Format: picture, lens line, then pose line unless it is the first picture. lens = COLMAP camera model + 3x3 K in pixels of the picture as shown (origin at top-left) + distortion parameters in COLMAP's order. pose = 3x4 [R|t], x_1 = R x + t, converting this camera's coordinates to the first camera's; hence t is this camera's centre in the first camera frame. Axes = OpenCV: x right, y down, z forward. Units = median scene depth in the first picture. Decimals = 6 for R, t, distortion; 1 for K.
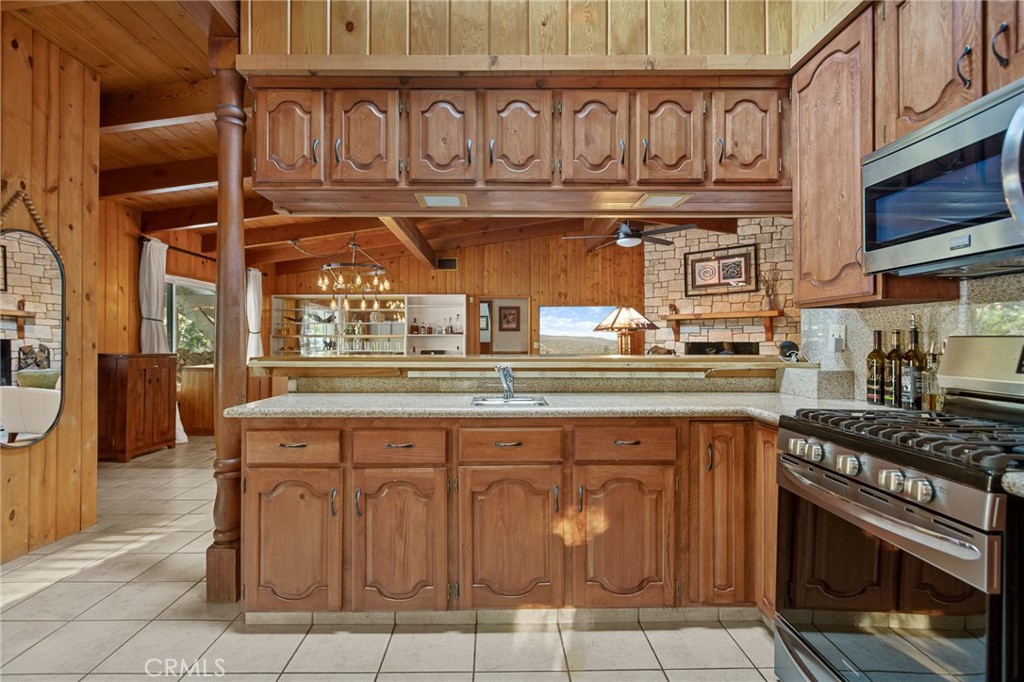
lens RADIAL K [[510.0, 0, 512.0], [0, 510.0, 341.0], [0, 0, 1]] dist [0.001131, 0.000153]
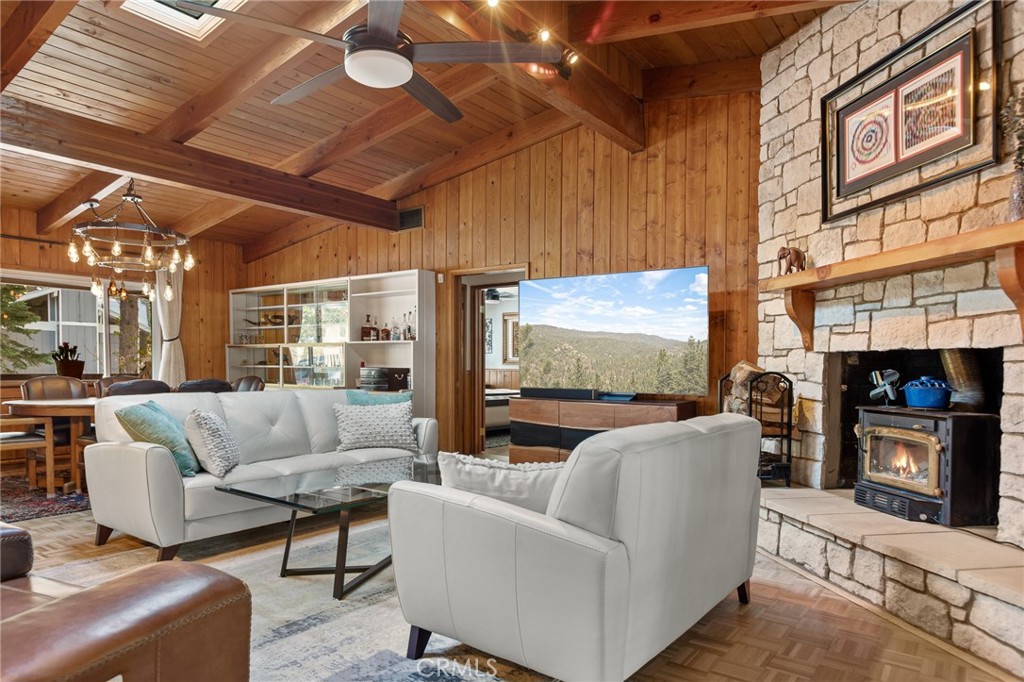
lens RADIAL K [[644.6, 0, 509.9], [0, 644.6, 386.5], [0, 0, 1]] dist [0.003813, -0.002440]
pose [[0.788328, 0.030531, -0.614498, 0.466924], [-0.008788, 0.999225, 0.038372, 0.011549], [0.615193, -0.024850, 0.787985, 0.536153]]
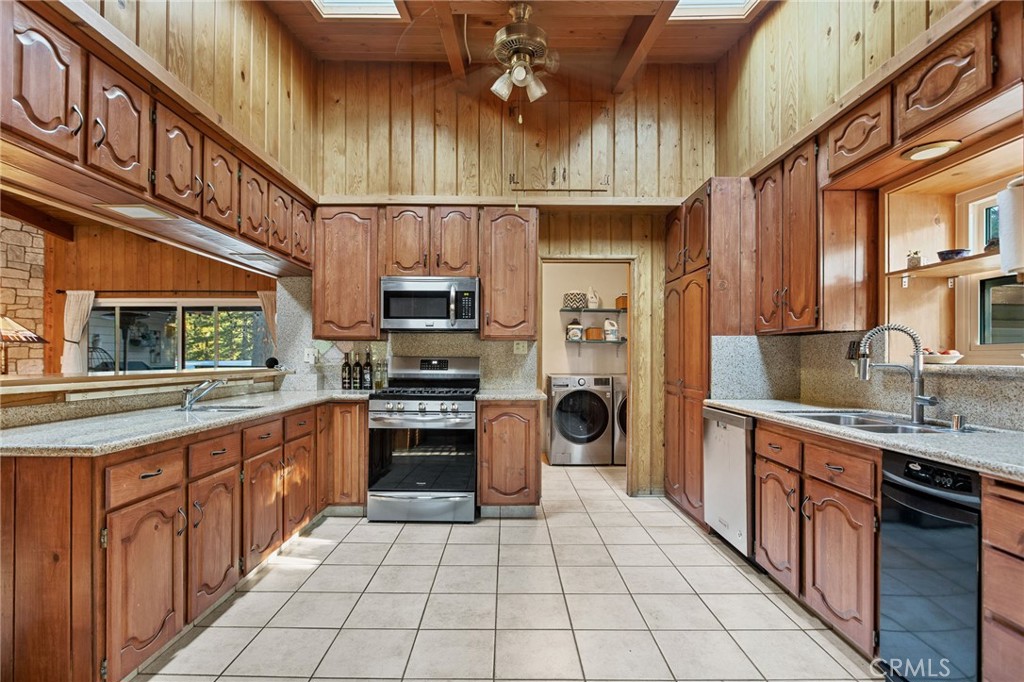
lens RADIAL K [[510.3, 0, 498.2], [0, 510.3, 359.2], [0, 0, 1]] dist [-0.001982, -0.000610]
pose [[0.032193, -0.003541, 0.999475, -0.318348], [-0.006562, 0.999971, 0.003755, -0.001697], [-0.999460, -0.006680, 0.032169, 0.085862]]
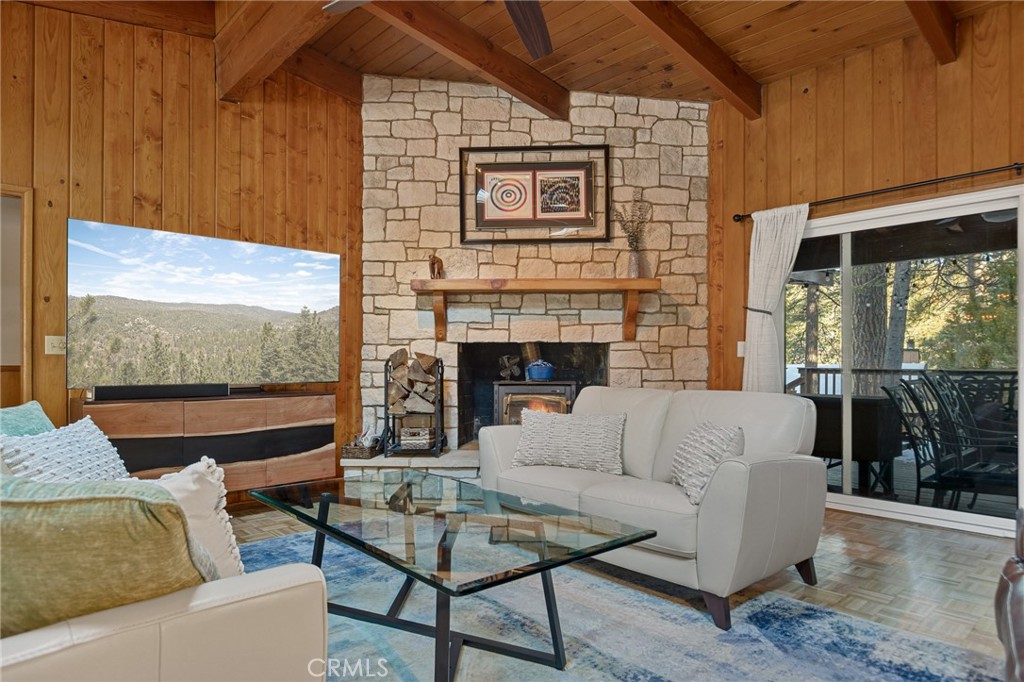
lens RADIAL K [[614.2, 0, 509.1], [0, 614.2, 356.0], [0, 0, 1]] dist [-0.000076, -0.000999]
pose [[0.757477, 0.007052, 0.652824, 0.013840], [-0.004182, 0.999974, -0.005949, 0.018491], [-0.652849, 0.001776, 0.757486, 0.579827]]
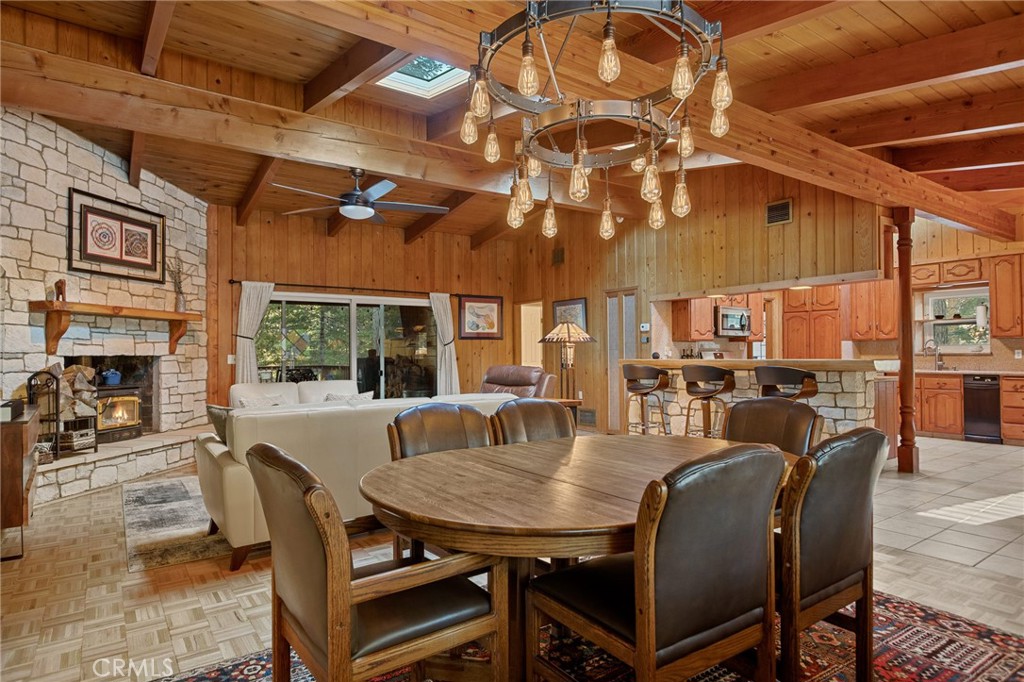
lens RADIAL K [[587.2, 0, 519.9], [0, 587.2, 354.3], [0, 0, 1]] dist [-0.001553, -0.000260]
pose [[-0.572084, 0.004525, 0.820182, -0.443715], [0.004861, 0.999986, -0.002126, 0.004426], [-0.820181, 0.002771, -0.572098, 1.010470]]
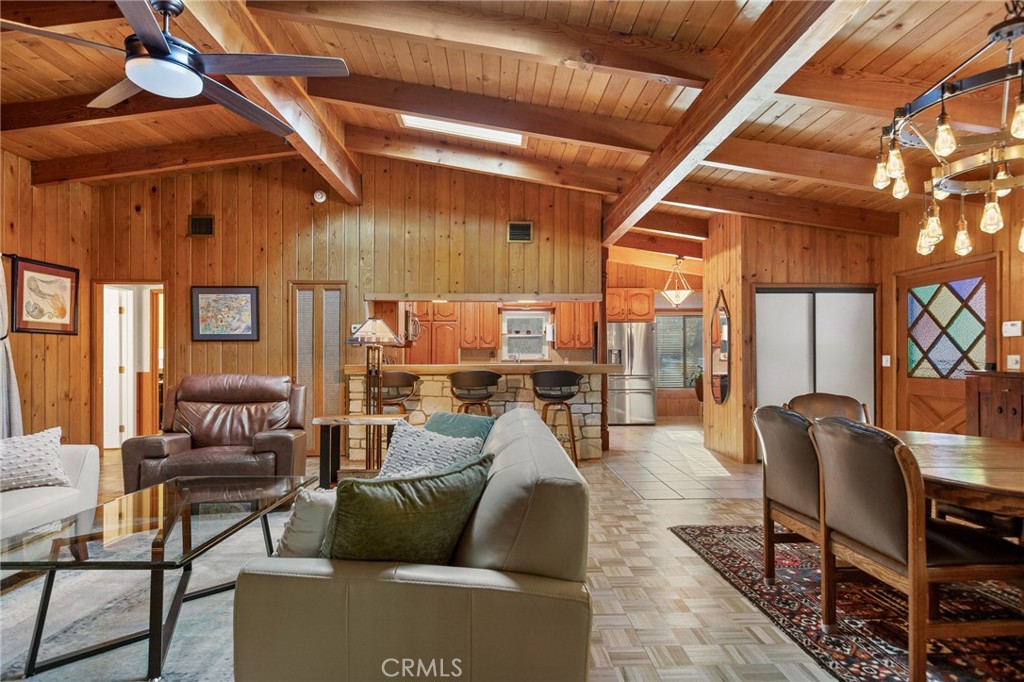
lens RADIAL K [[587.2, 0, 519.9], [0, 587.2, 354.3], [0, 0, 1]] dist [-0.001553, -0.000260]
pose [[-0.999773, 0.000766, -0.021292, 0.008556], [0.000981, 0.999949, -0.010065, 0.004993], [0.021283, -0.010083, -0.999723, 1.141524]]
